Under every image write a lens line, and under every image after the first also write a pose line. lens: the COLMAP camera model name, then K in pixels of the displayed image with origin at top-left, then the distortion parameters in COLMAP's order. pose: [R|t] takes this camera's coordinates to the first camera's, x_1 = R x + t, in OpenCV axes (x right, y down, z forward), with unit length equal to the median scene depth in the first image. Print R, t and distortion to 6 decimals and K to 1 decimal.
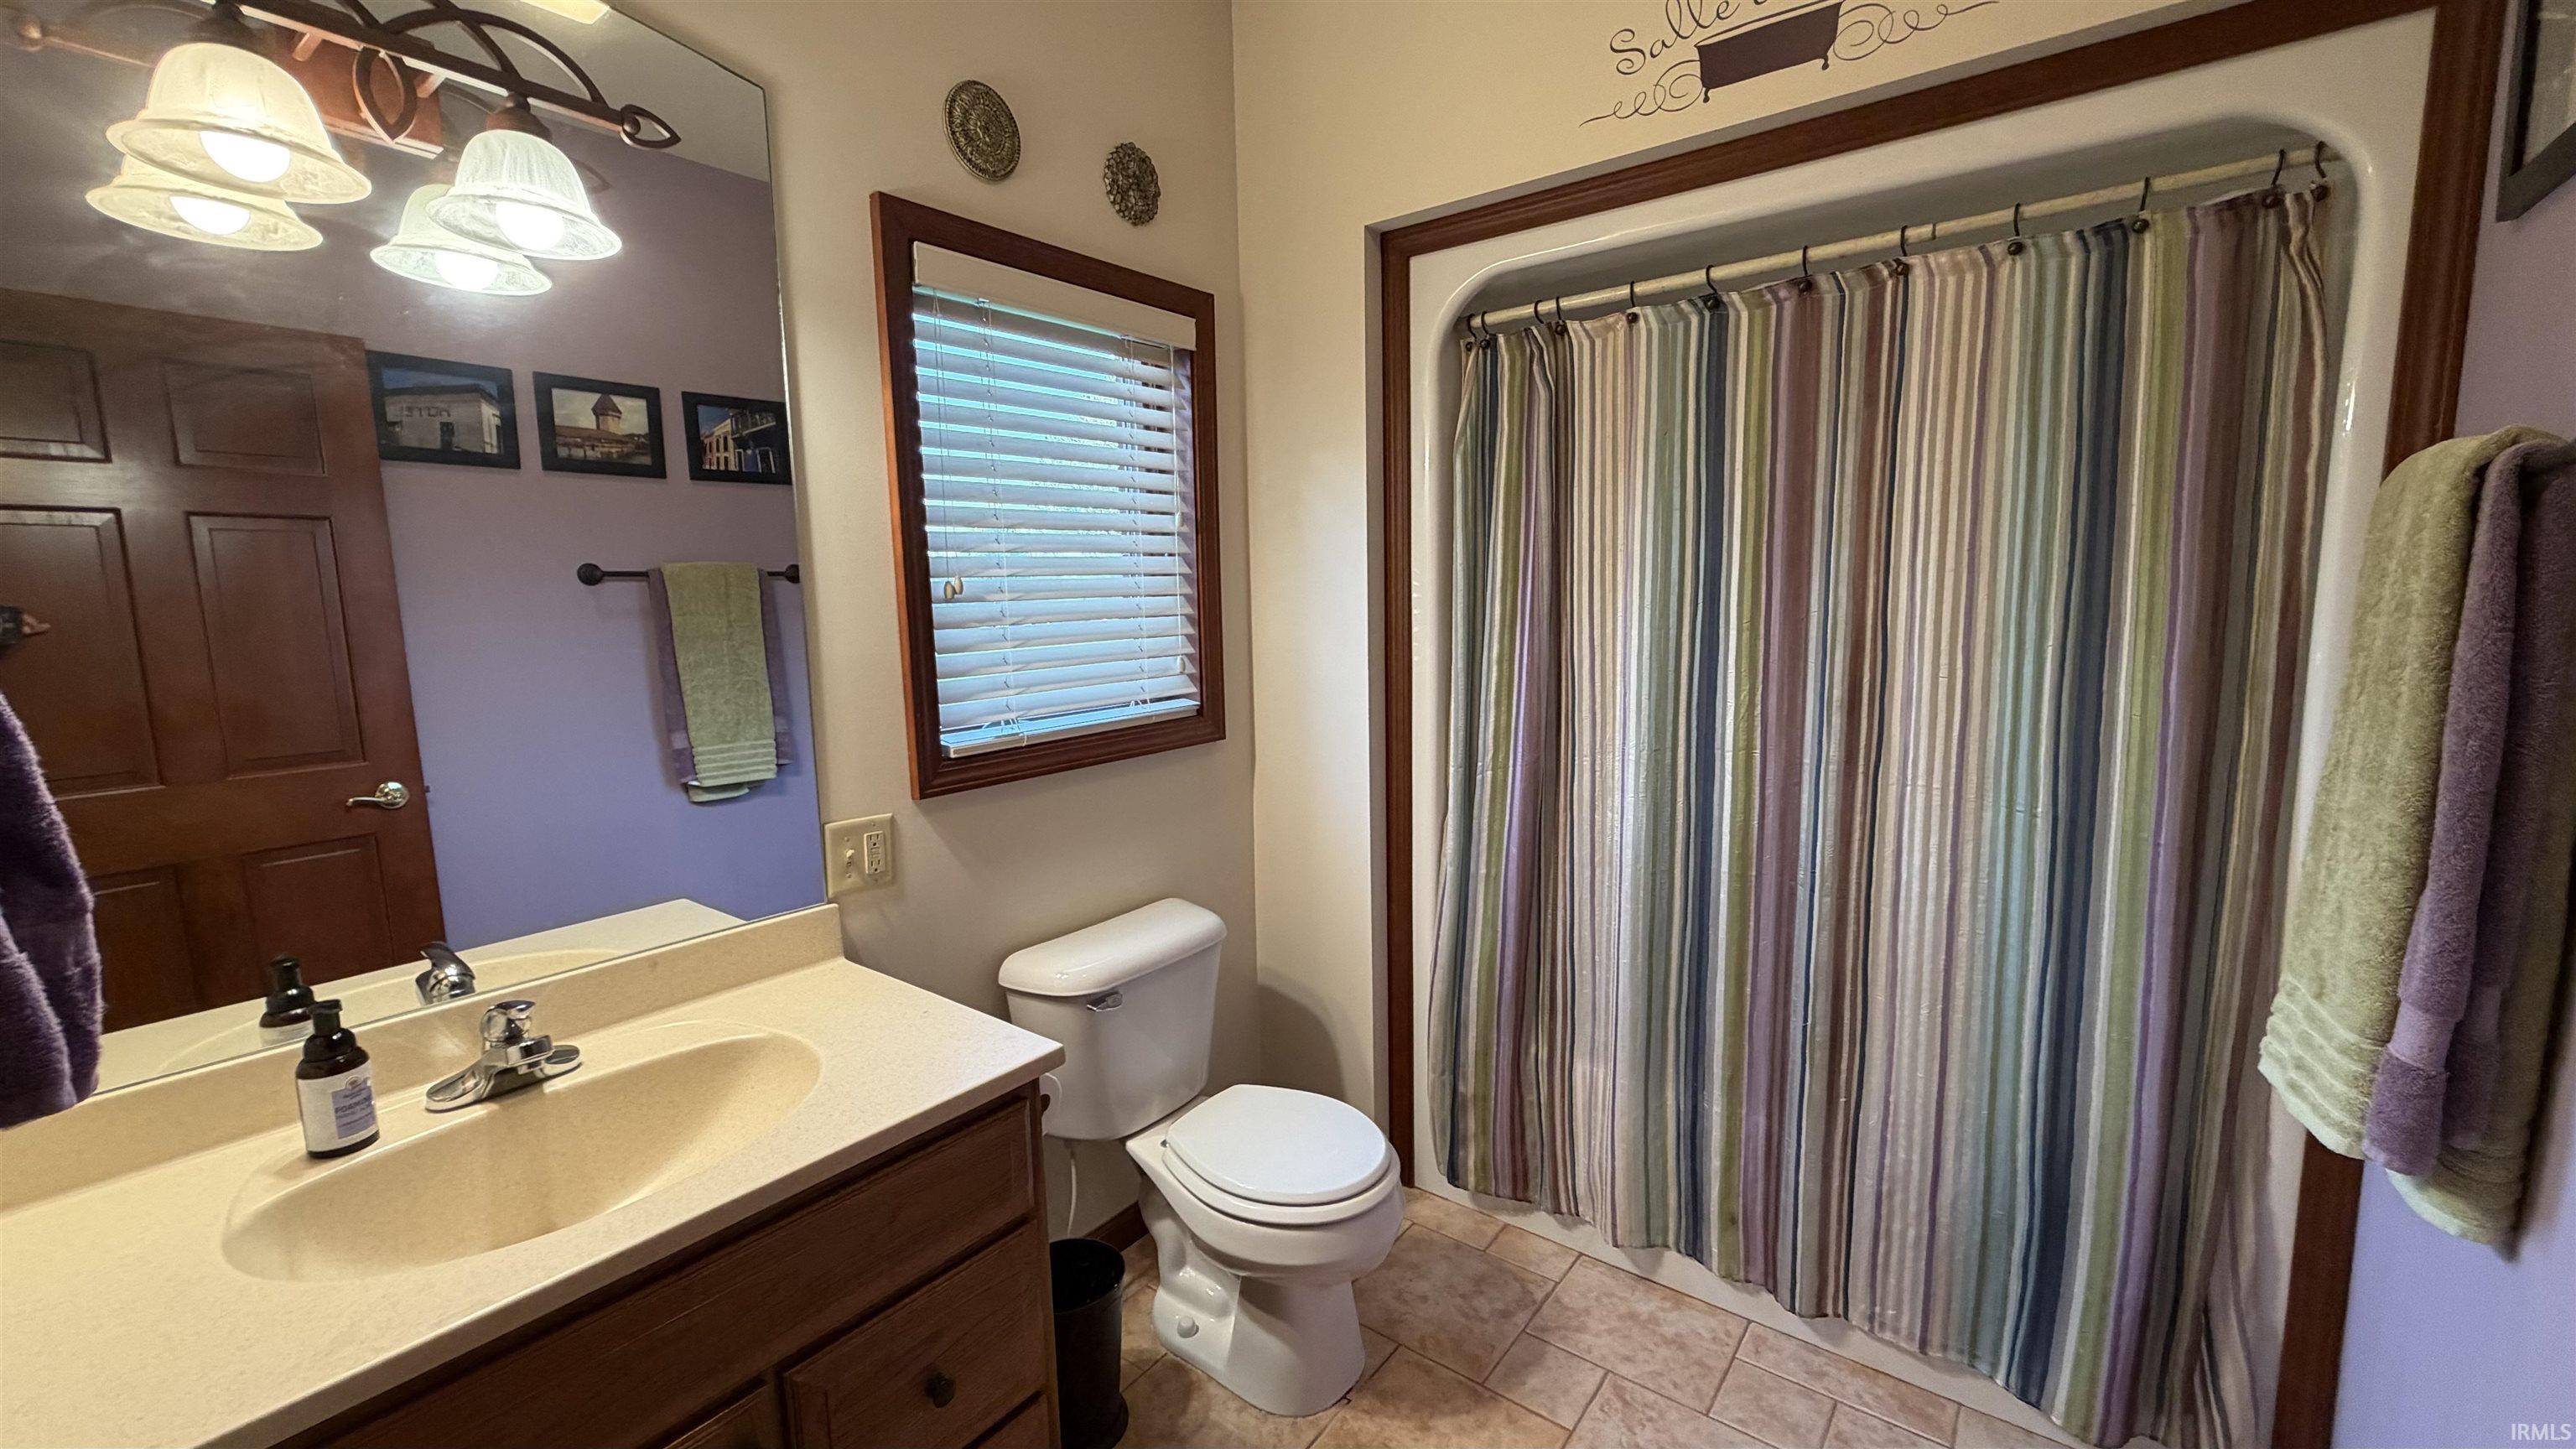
lens RADIAL K [[1024.1, 0, 1275.4], [0, 1024.1, 724.3], [0, 0, 1]] dist [-0.002723, 0.000294]
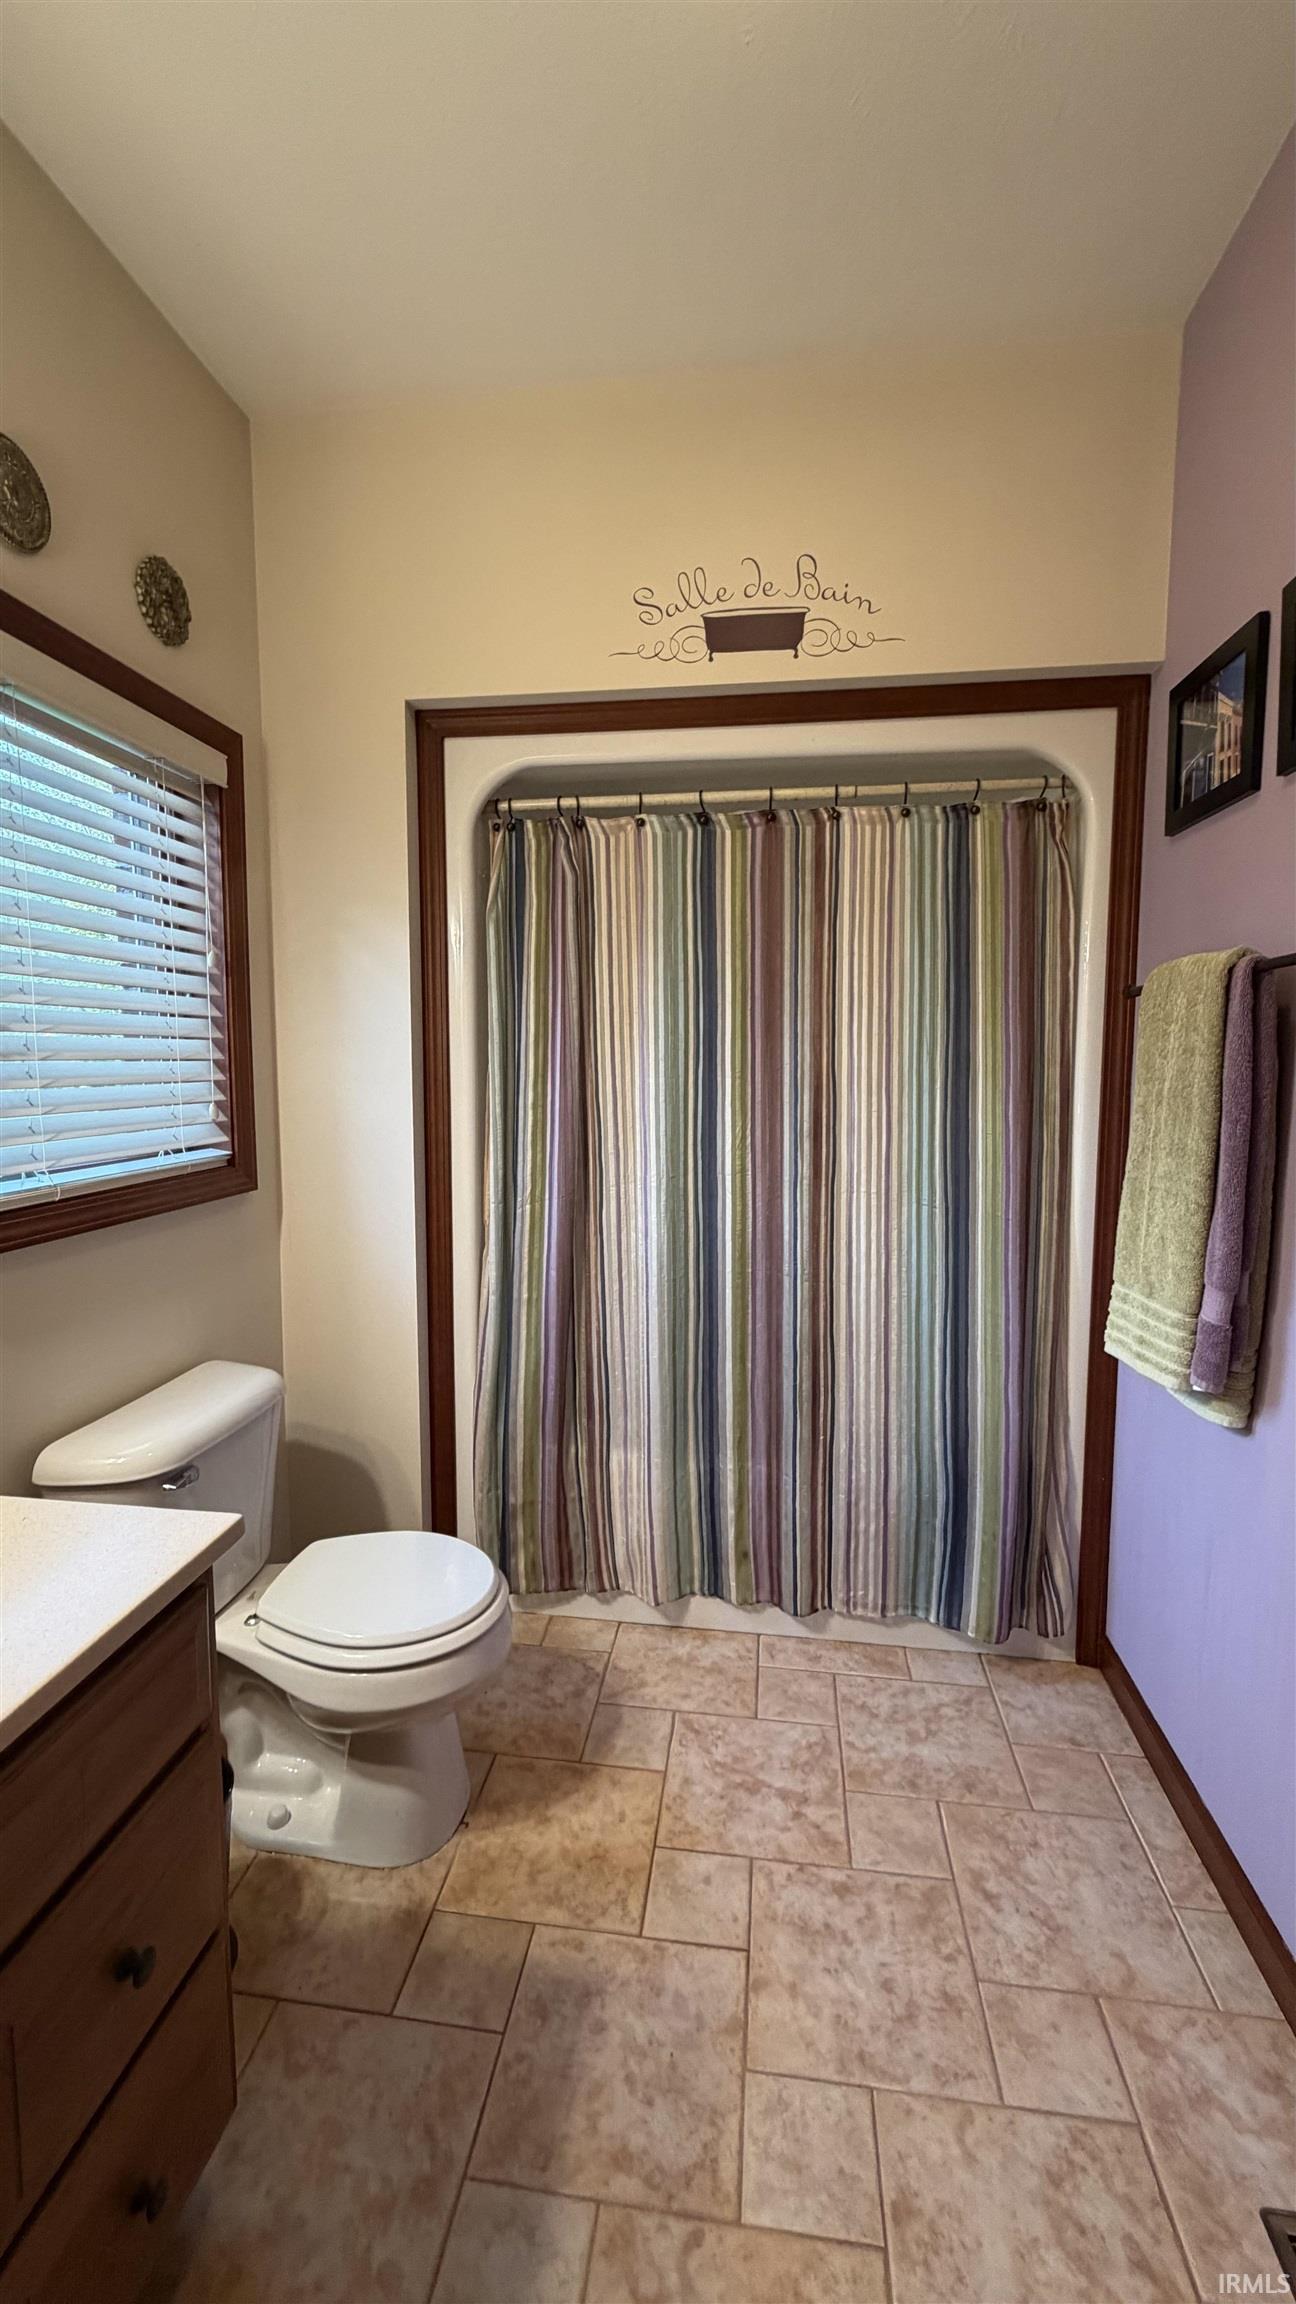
lens RADIAL K [[916.0, 0, 645.5], [0, 916.0, 1144.4], [0, 0, 1]] dist [-0.002723, 0.000294]
pose [[0.862594, -0.021654, 0.505433, -0.216239], [0.046579, 0.998239, -0.036727, 0.026336], [-0.503747, 0.055223, 0.862084, 0.085613]]
